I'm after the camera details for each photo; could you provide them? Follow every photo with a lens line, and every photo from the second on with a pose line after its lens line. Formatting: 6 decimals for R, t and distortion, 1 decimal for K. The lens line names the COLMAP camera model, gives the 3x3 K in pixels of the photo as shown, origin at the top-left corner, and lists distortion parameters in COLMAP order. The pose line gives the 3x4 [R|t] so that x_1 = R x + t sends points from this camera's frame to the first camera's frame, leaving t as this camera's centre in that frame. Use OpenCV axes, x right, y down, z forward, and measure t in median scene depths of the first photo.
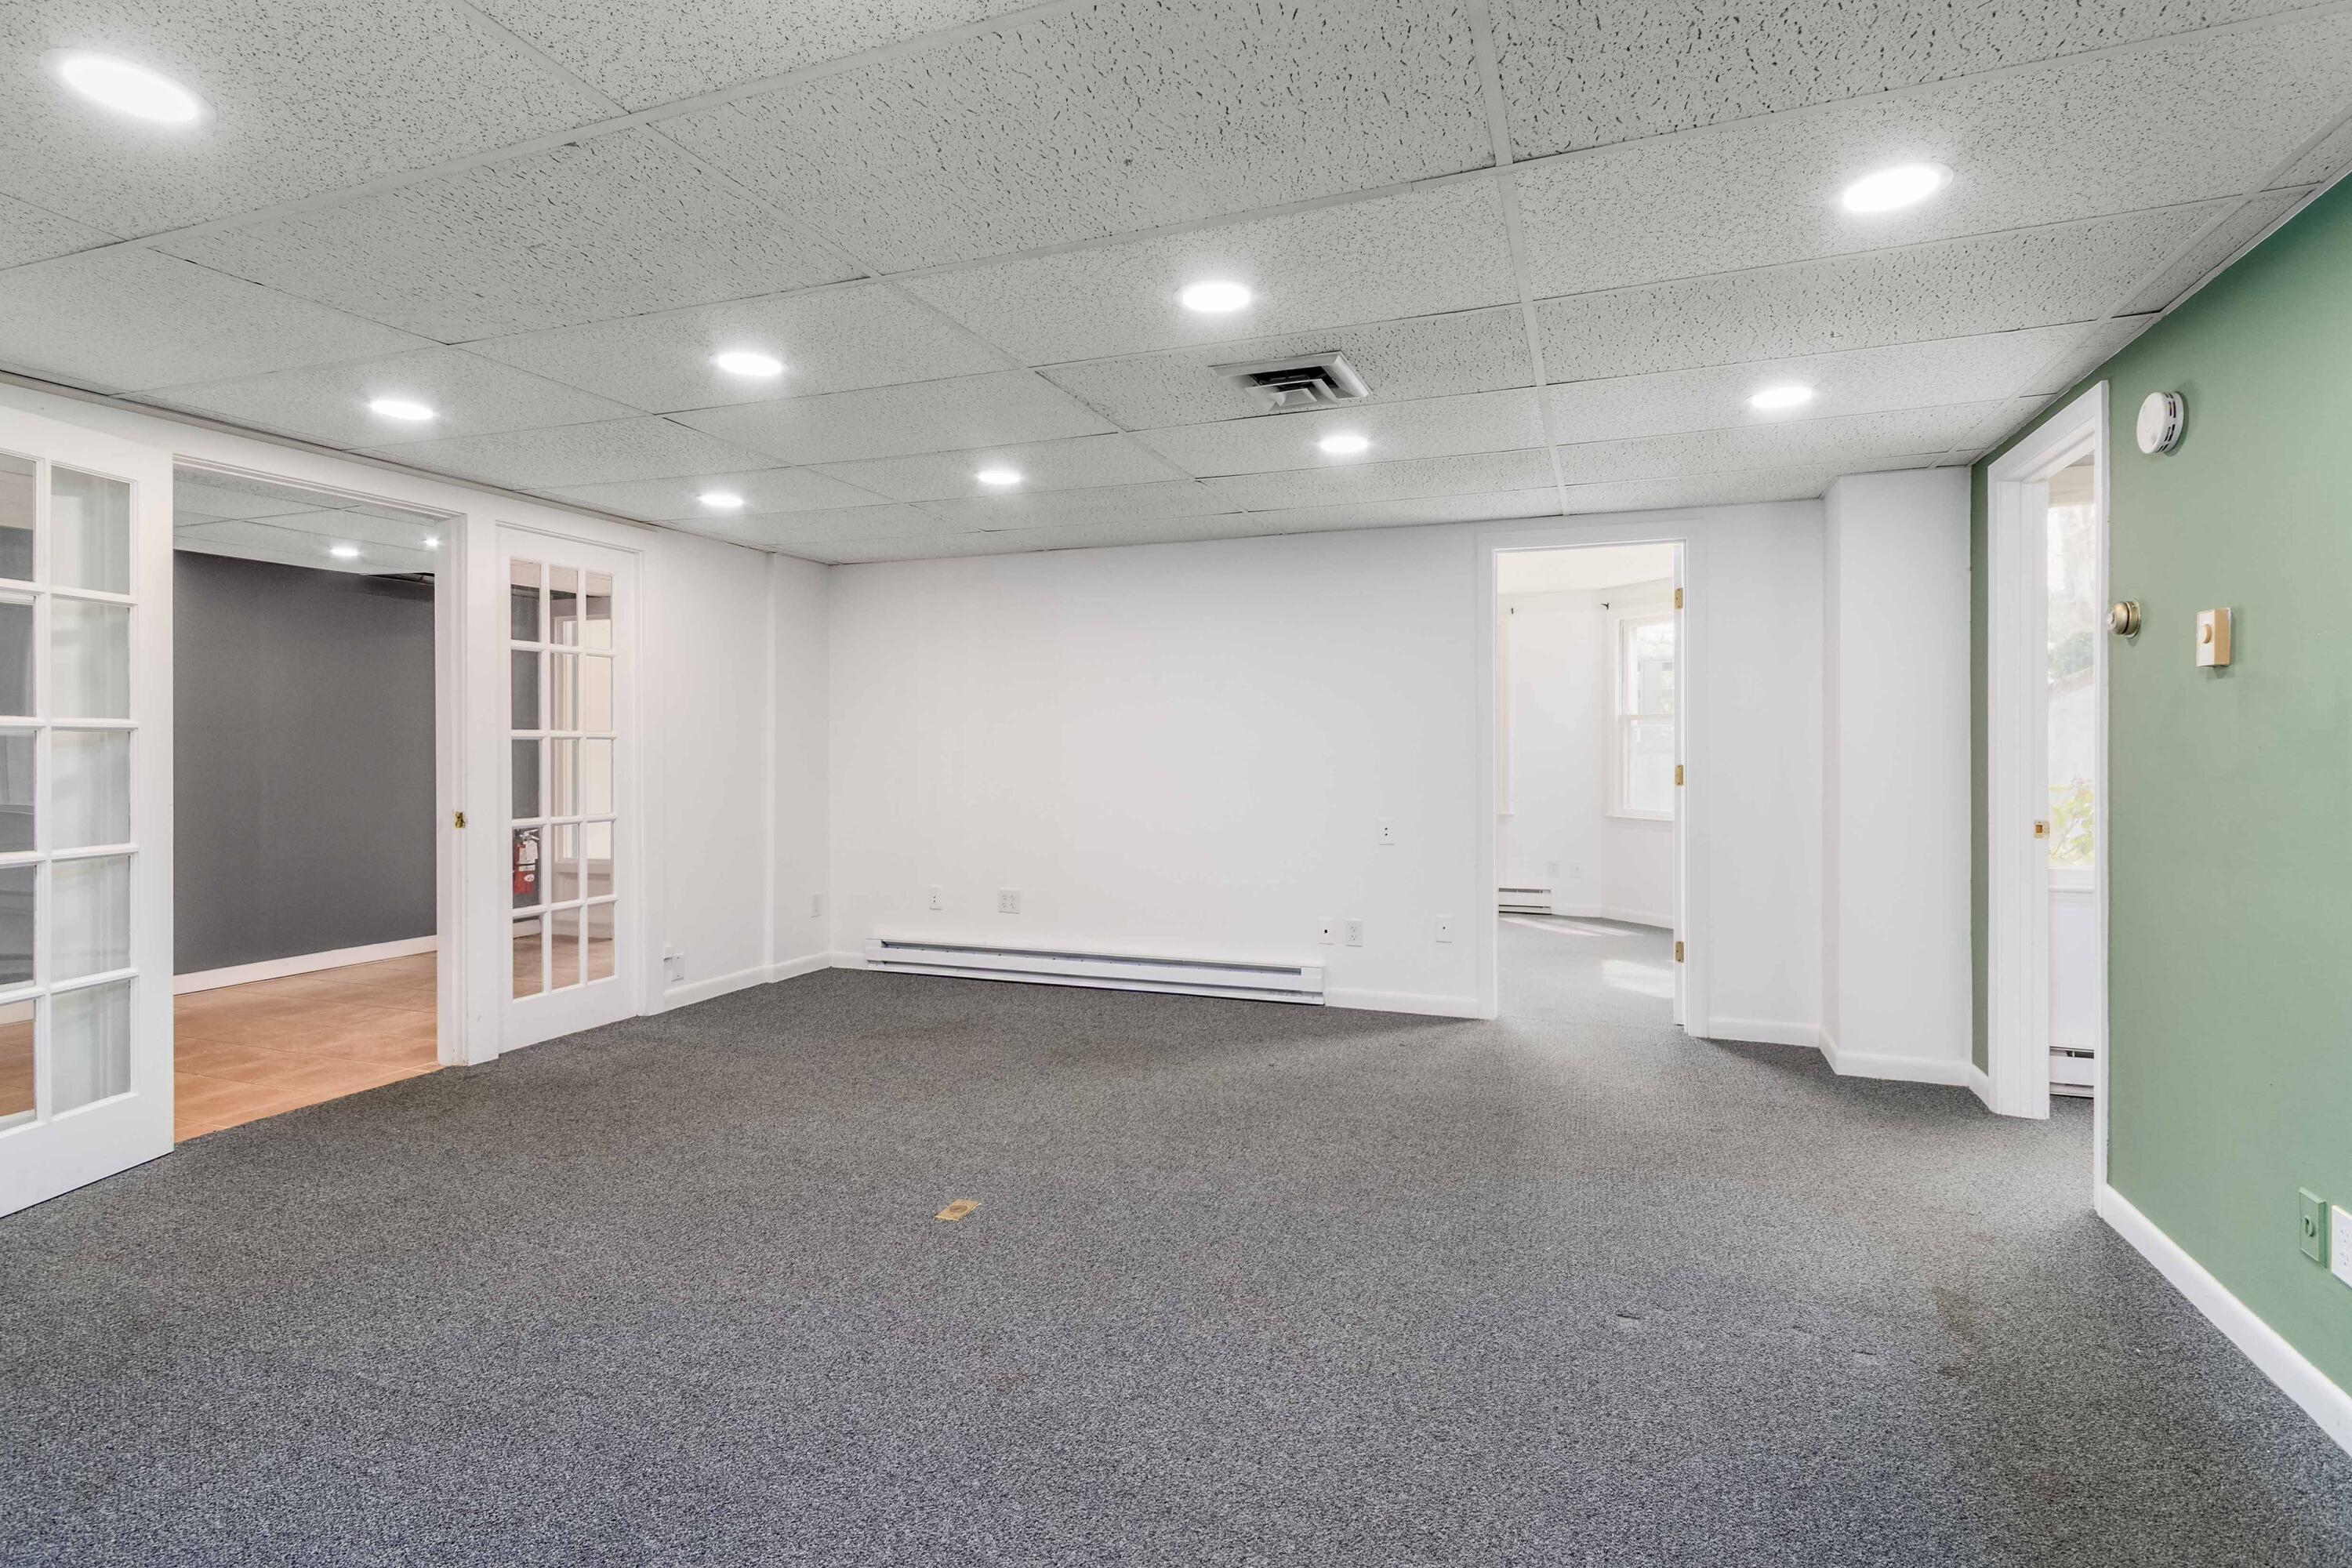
lens RADIAL K [[1126.2, 0, 1175.4], [0, 1126.2, 759.2], [0, 0, 1]] dist [0.003318, 0.000348]
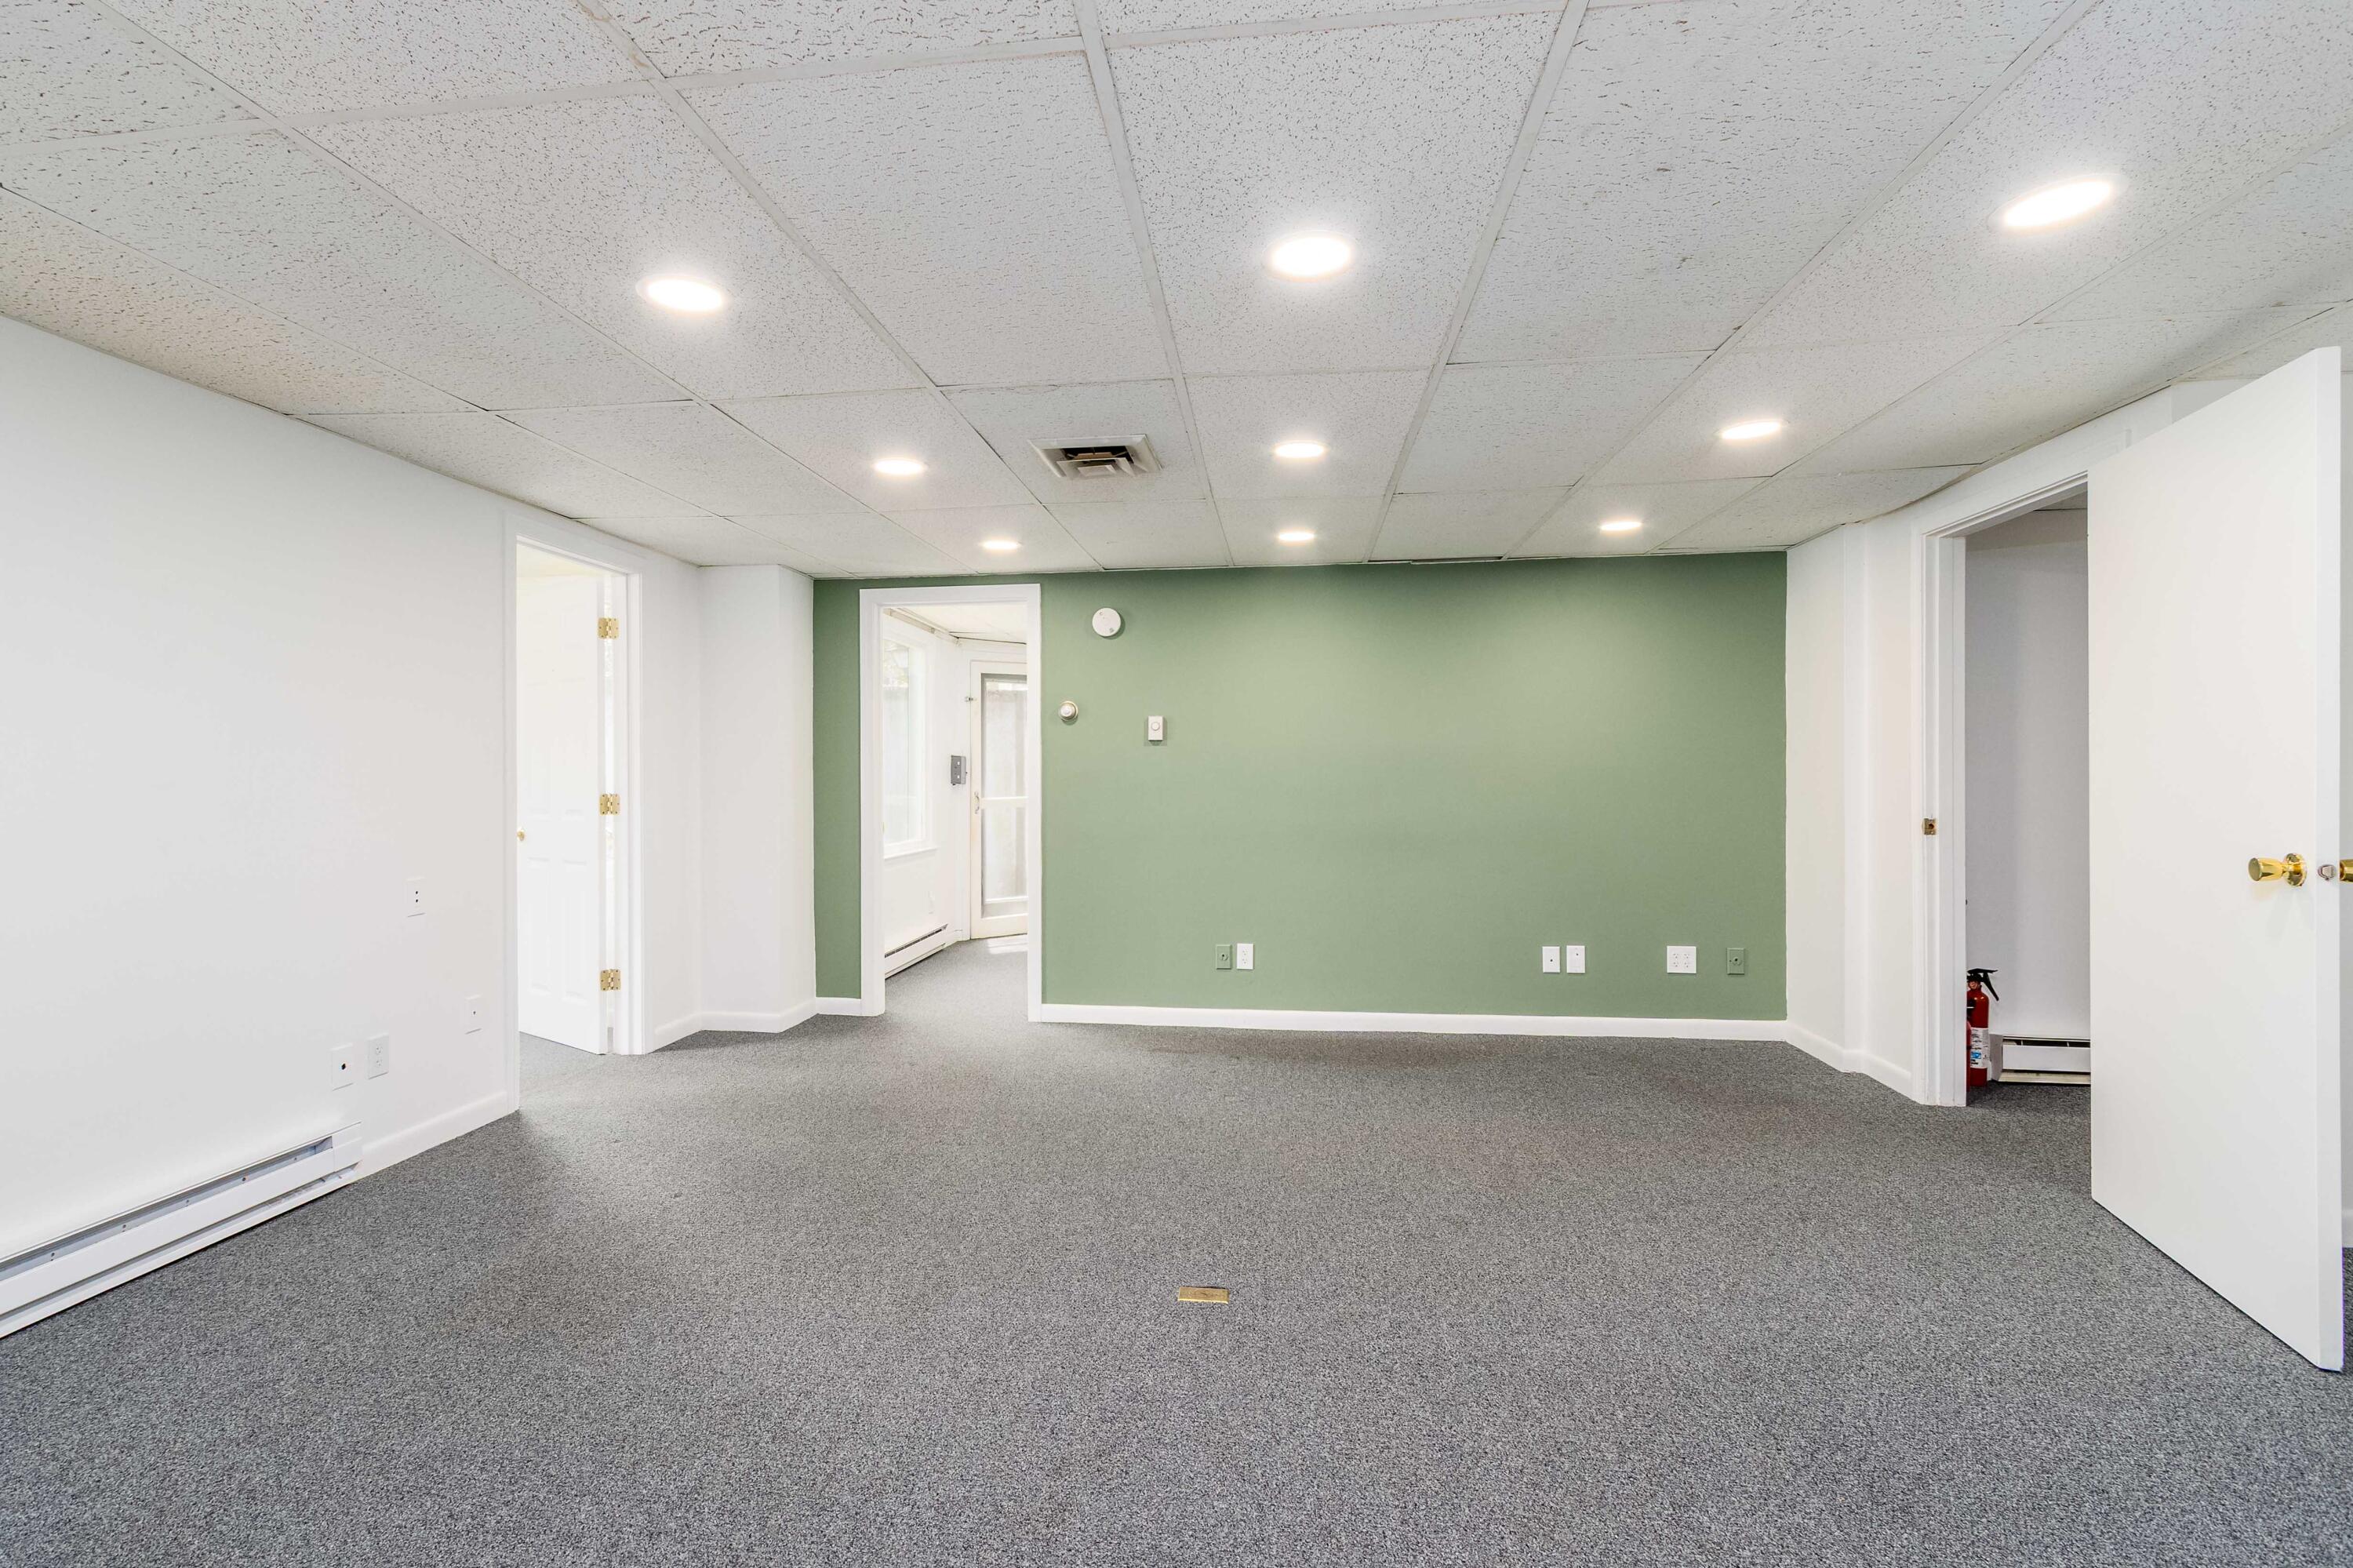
lens RADIAL K [[1097.9, 0, 1165.6], [0, 1097.9, 769.4], [0, 0, 1]] dist [0.001215, 0.000321]
pose [[-0.244467, 0.011925, 0.969584, -0.712846], [0.015873, 0.999840, -0.008295, -0.002095], [-0.969528, 0.013362, -0.244617, 0.861656]]
